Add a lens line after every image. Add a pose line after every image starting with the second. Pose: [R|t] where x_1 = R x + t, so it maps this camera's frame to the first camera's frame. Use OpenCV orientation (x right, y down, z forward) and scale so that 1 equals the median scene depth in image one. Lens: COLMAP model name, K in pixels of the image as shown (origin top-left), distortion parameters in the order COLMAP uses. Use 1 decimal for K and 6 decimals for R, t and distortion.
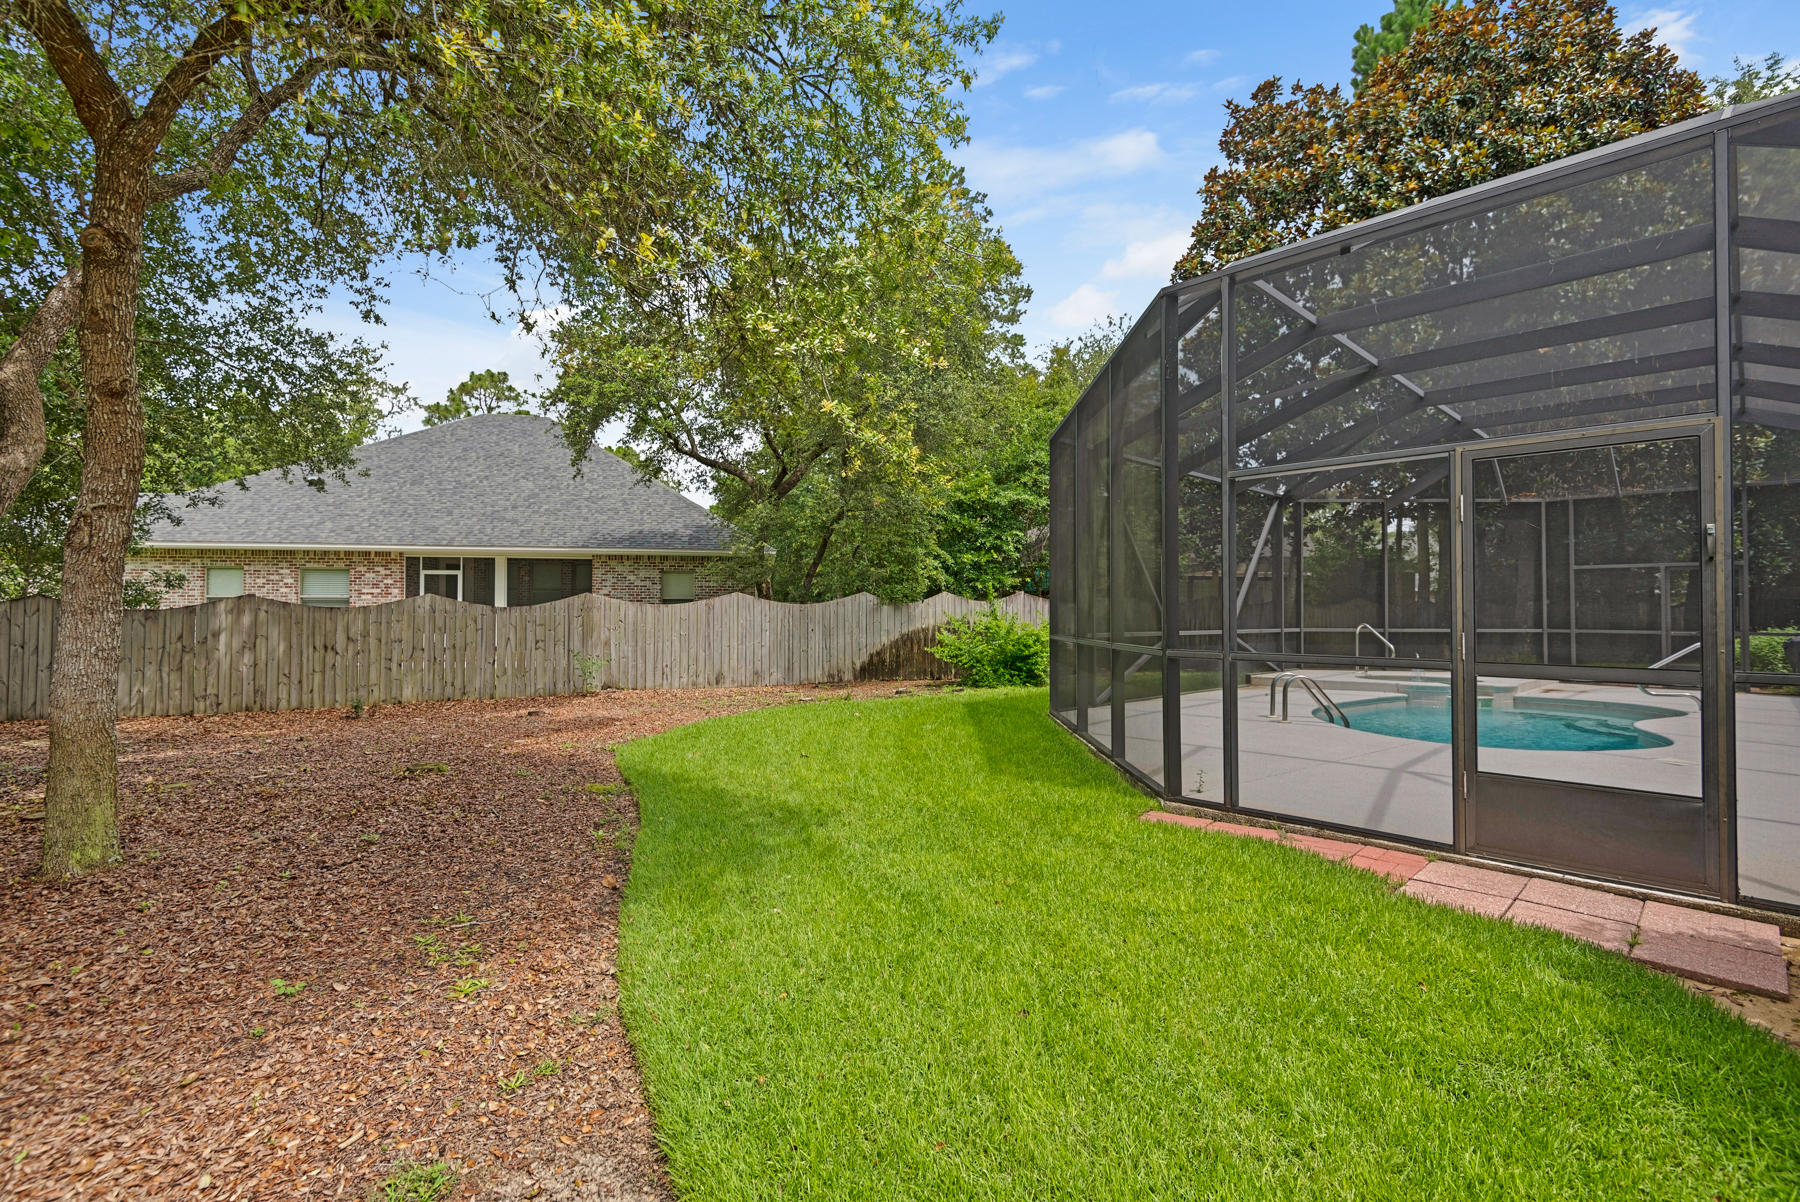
lens RADIAL K [[823.6, 0, 902.1], [0, 823.6, 585.2], [0, 0, 1]] dist [0.022478, -0.004494]
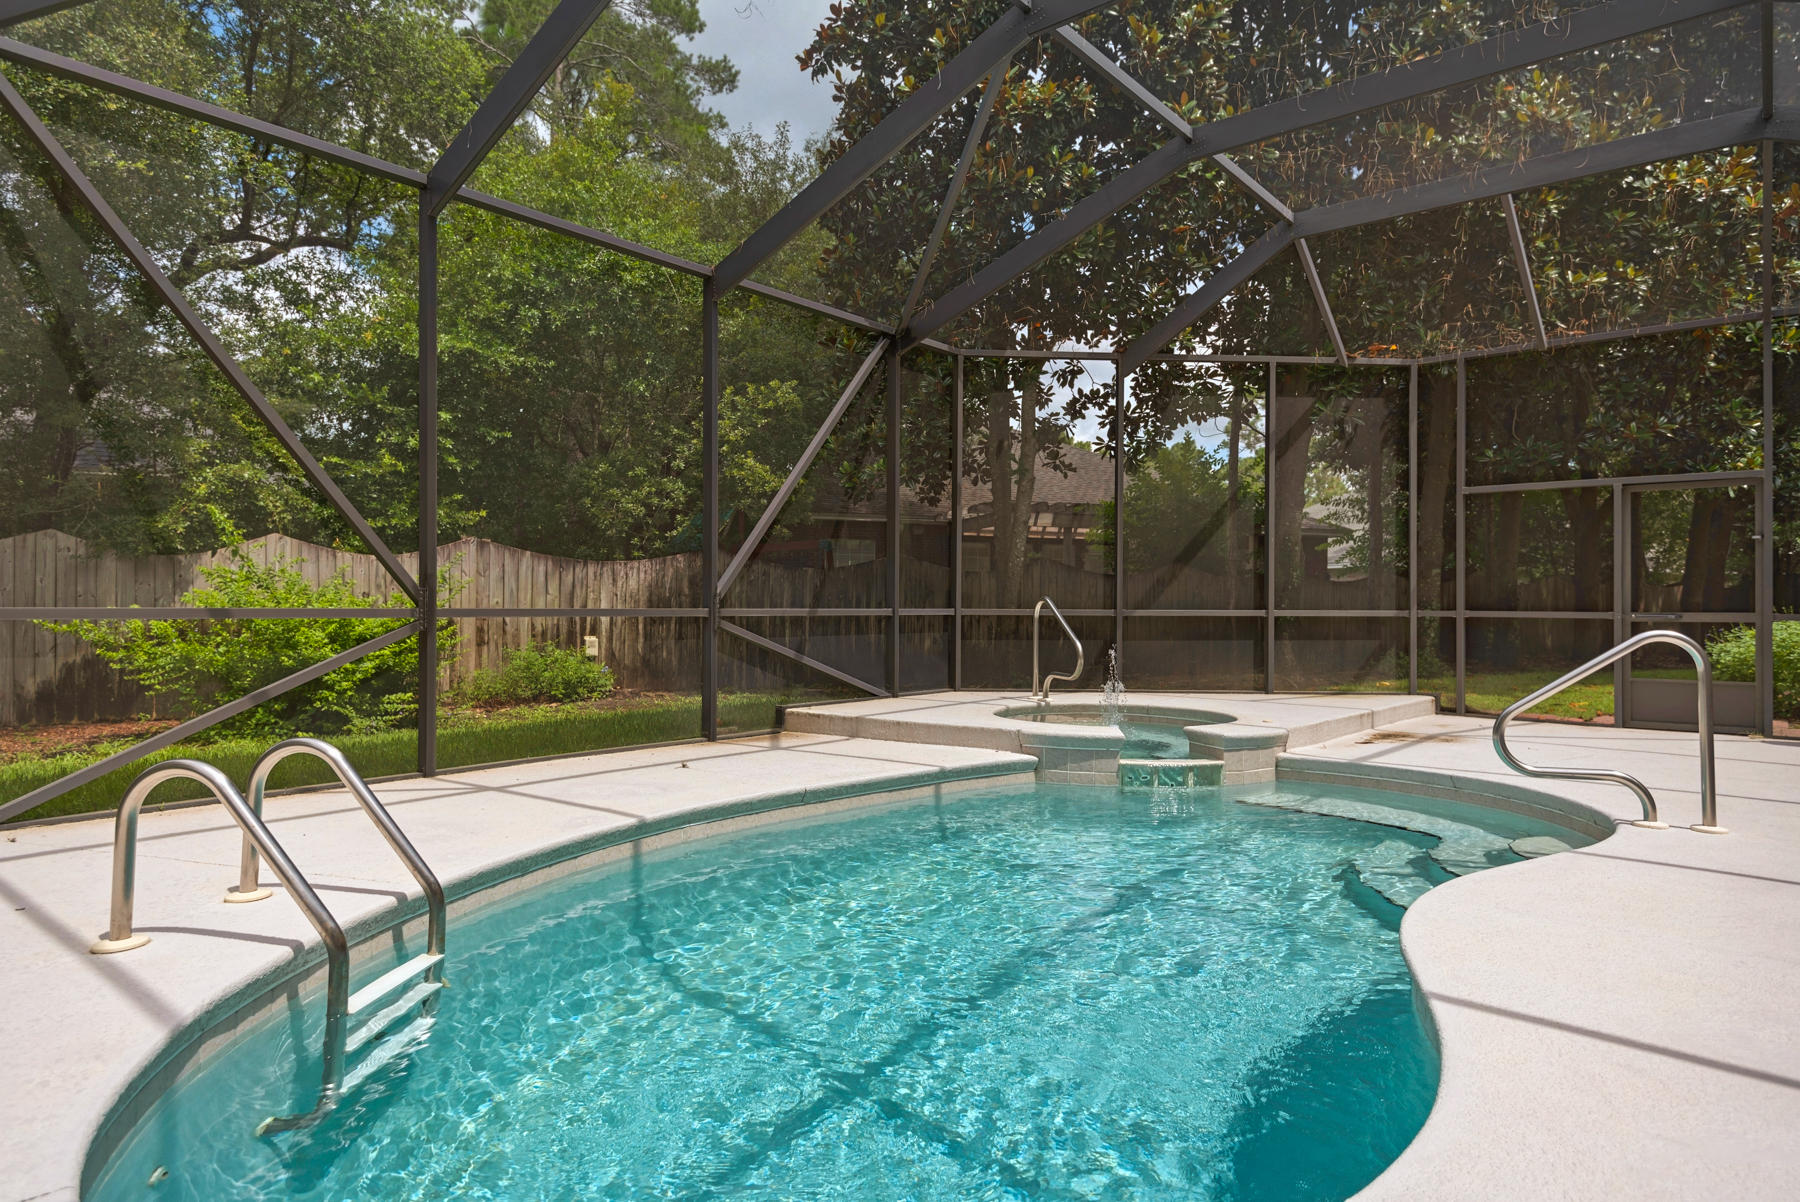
lens RADIAL K [[1046.2, 0, 908.2], [0, 1046.2, 594.4], [0, 0, 1]] dist [0.023118, -0.002140]
pose [[0.994648, 0.003372, 0.103271, 0.361412], [-0.005794, 0.999715, 0.023162, 0.026948], [-0.103163, -0.023637, 0.994384, 0.352733]]
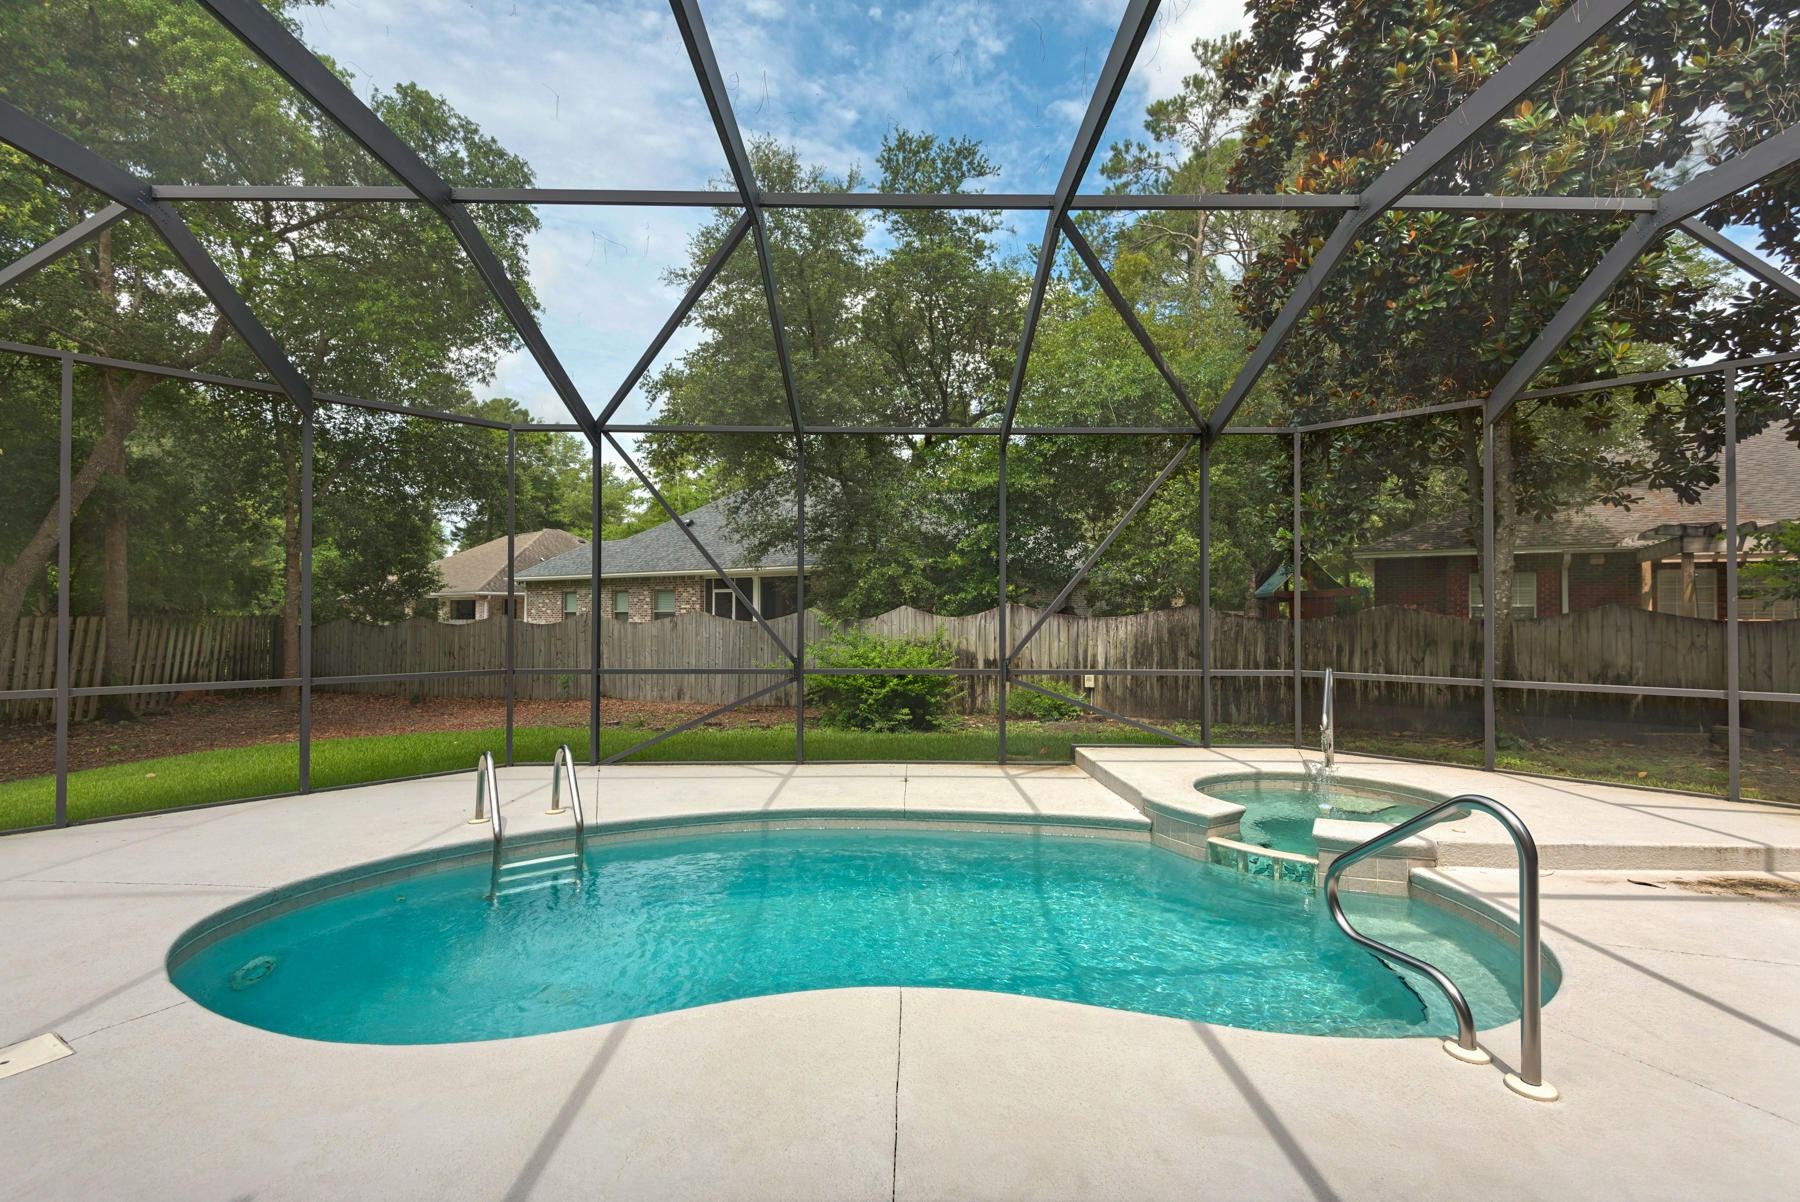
lens RADIAL K [[823.6, 0, 893.5], [0, 823.6, 606.9], [0, 0, 1]] dist [0.022478, -0.004494]
pose [[0.721839, -0.008024, -0.692015, 0.620139], [0.022904, 0.999662, 0.012299, -0.001428], [0.691682, -0.024728, 0.721779, 0.408729]]
